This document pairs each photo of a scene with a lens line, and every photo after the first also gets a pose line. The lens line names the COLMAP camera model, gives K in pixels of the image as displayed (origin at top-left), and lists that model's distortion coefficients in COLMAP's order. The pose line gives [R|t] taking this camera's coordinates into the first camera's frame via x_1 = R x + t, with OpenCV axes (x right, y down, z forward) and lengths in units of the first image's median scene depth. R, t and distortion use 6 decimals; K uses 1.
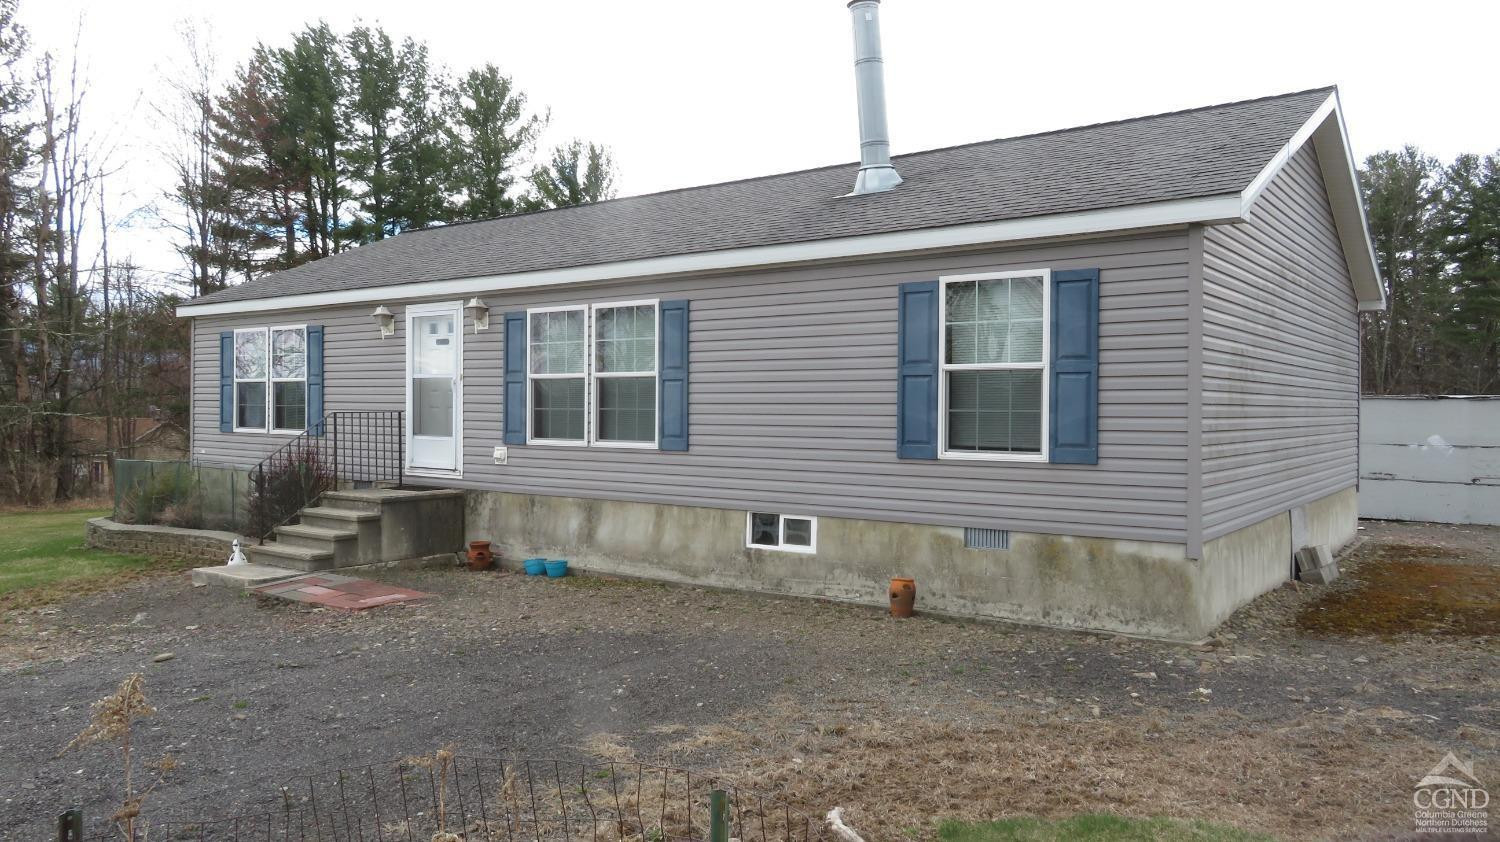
lens RADIAL K [[1078.2, 0, 750.0], [0, 1078.2, 421.0], [0, 0, 1]] dist [-0.008578, -0.000670]
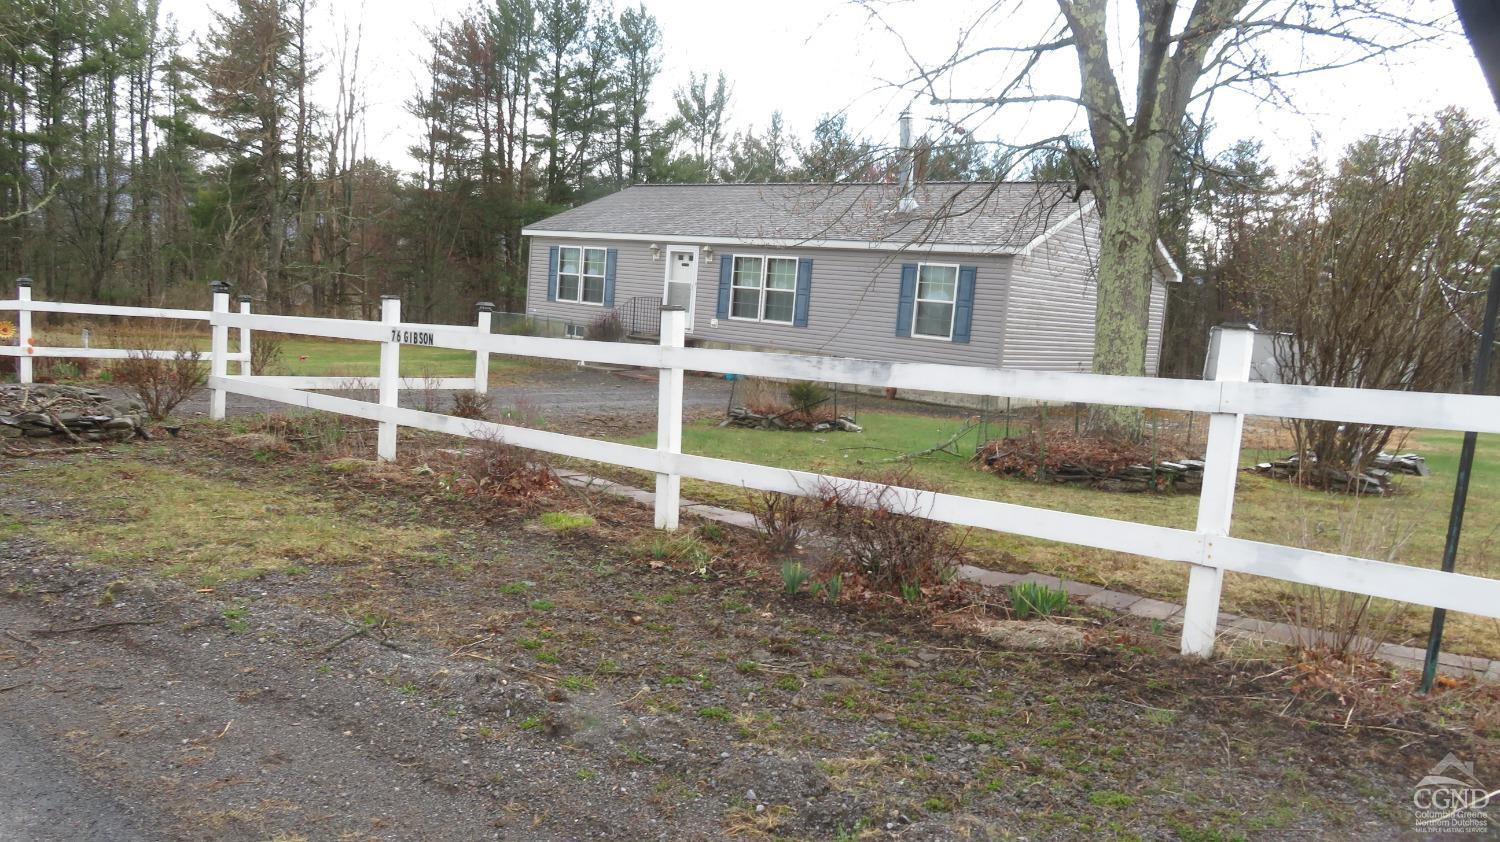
lens RADIAL K [[1078.2, 0, 750.0], [0, 1078.2, 421.0], [0, 0, 1]] dist [-0.008578, -0.000670]
pose [[0.994388, 0.079216, -0.070117, -0.002026], [-0.071468, 0.991704, 0.106847, -0.008591], [0.078000, -0.101236, 0.991800, -1.098225]]
